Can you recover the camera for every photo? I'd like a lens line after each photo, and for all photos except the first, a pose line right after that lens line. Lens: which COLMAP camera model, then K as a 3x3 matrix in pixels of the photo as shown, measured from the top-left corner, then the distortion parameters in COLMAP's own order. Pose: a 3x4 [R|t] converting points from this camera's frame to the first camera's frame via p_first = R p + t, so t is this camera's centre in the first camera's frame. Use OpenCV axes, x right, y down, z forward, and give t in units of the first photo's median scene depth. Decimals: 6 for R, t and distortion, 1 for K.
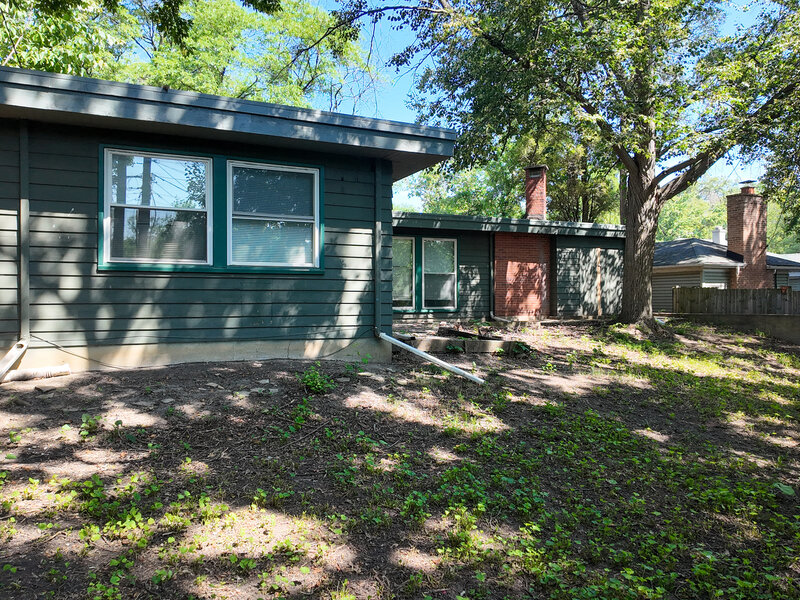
lens RADIAL K [[621.2, 0, 400.0], [0, 621.2, 300.0], [0, 0, 1]] dist [0.134511, -0.218259]
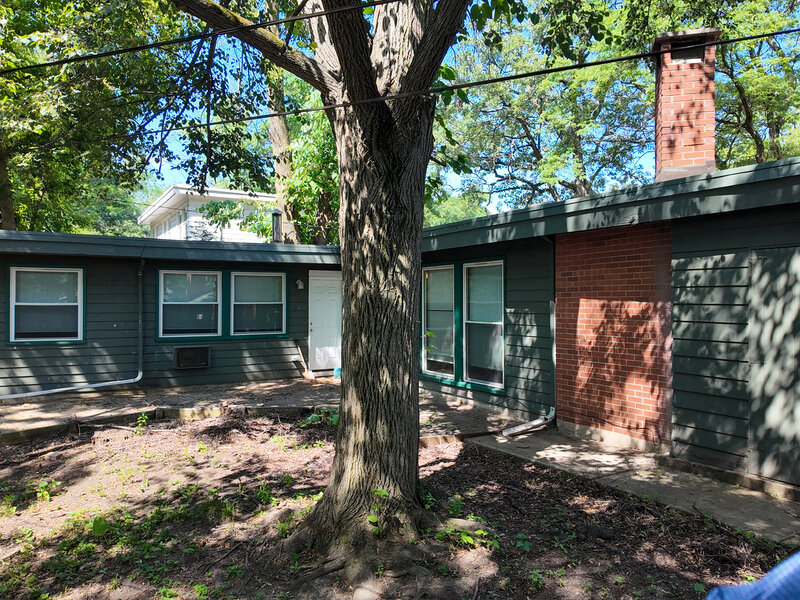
lens RADIAL K [[621.2, 0, 400.0], [0, 621.2, 300.0], [0, 0, 1]] dist [0.134511, -0.218259]
pose [[0.091338, -0.000950, -0.995820, 0.604811], [0.004041, 0.999992, -0.000583, -0.061028], [0.995812, -0.003971, 0.091341, 0.833068]]
